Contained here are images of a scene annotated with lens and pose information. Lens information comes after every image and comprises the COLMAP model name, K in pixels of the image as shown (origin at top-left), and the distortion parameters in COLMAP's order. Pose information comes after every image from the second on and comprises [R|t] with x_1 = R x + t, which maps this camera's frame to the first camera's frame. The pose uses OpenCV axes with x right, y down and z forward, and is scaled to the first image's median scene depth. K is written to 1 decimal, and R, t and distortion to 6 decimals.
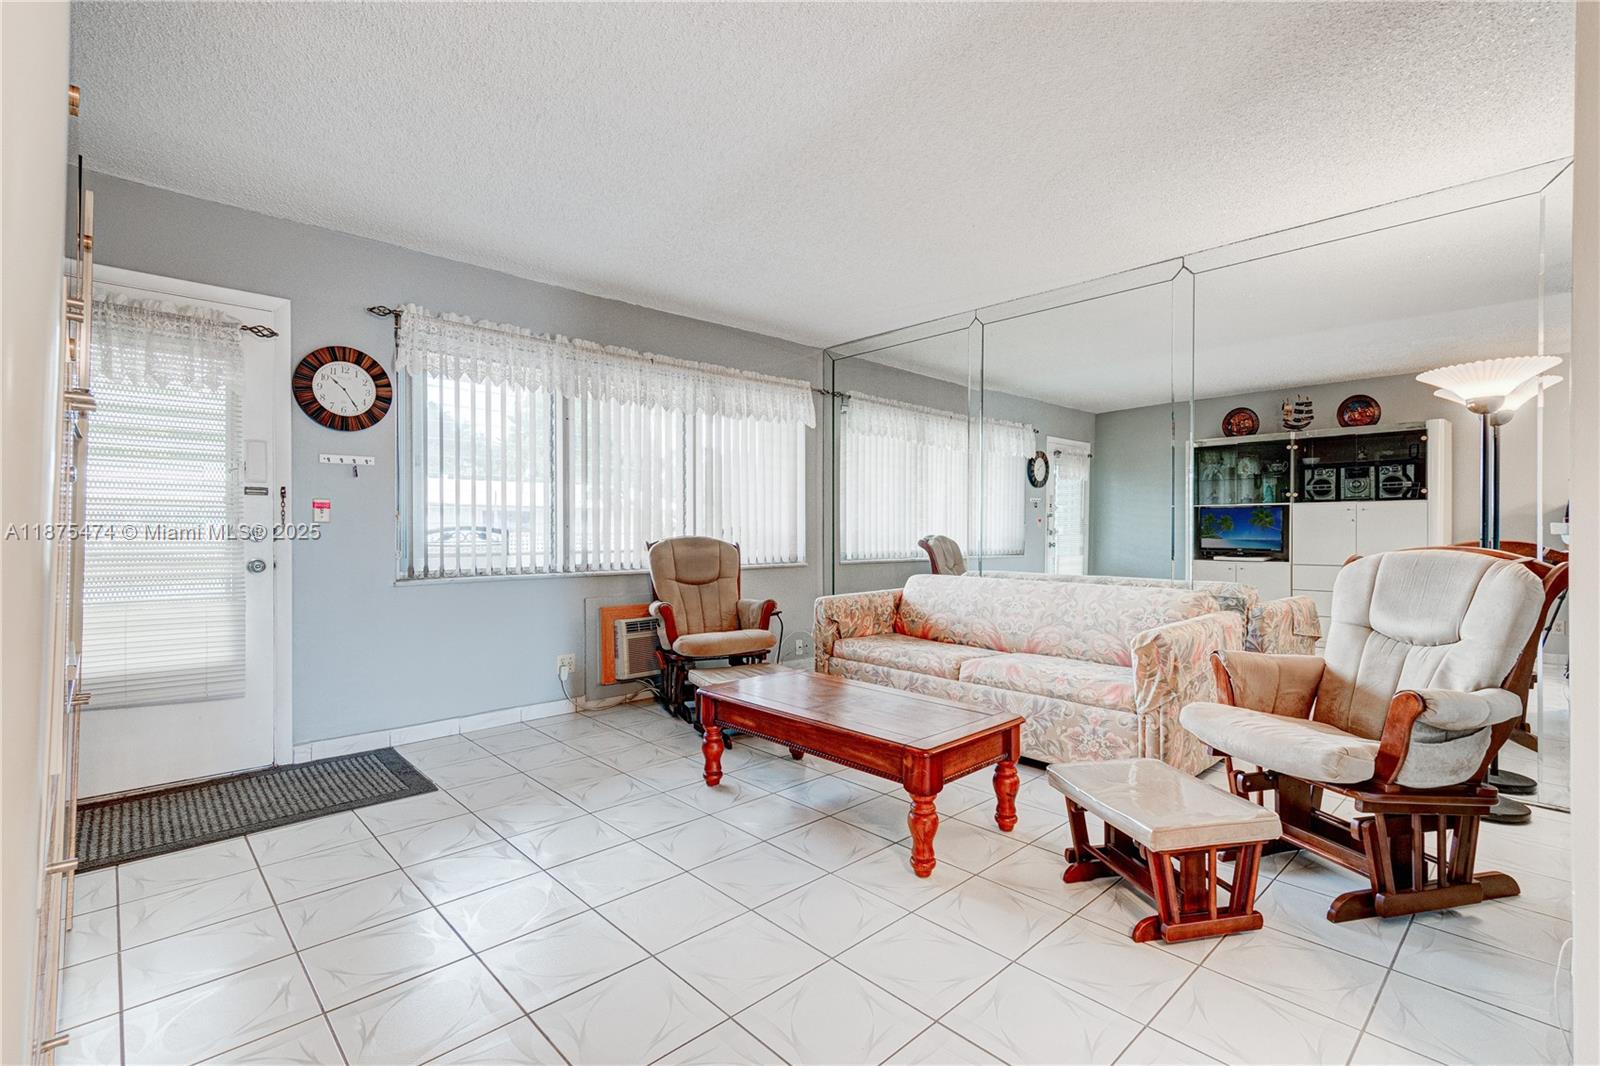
lens RADIAL K [[714.6, 0, 795.0], [0, 714.6, 532.8], [0, 0, 1]] dist [0.005921, -0.000605]
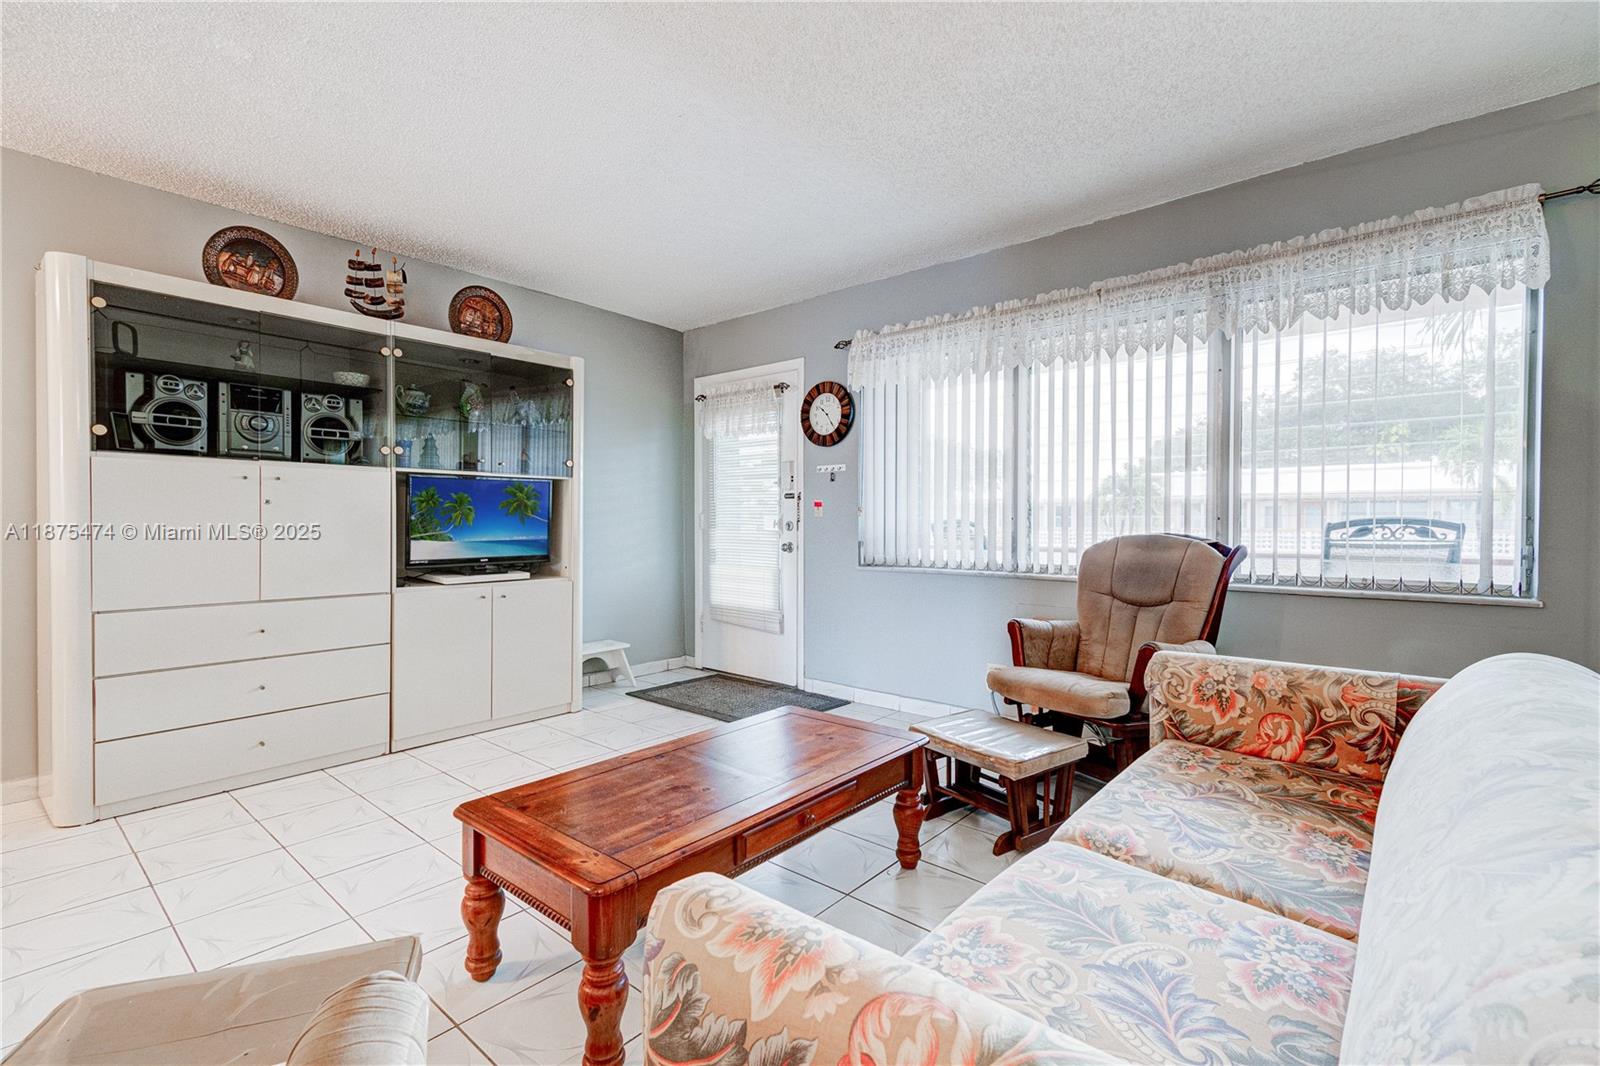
lens RADIAL K [[714.6, 0, 802.7], [0, 714.6, 530.1], [0, 0, 1]] dist [0.005921, -0.000605]
pose [[0.105707, 0.014231, -0.994296, 0.645746], [-0.003266, 0.999897, 0.013964, -0.008508], [0.994392, 0.001771, 0.105742, 0.809516]]
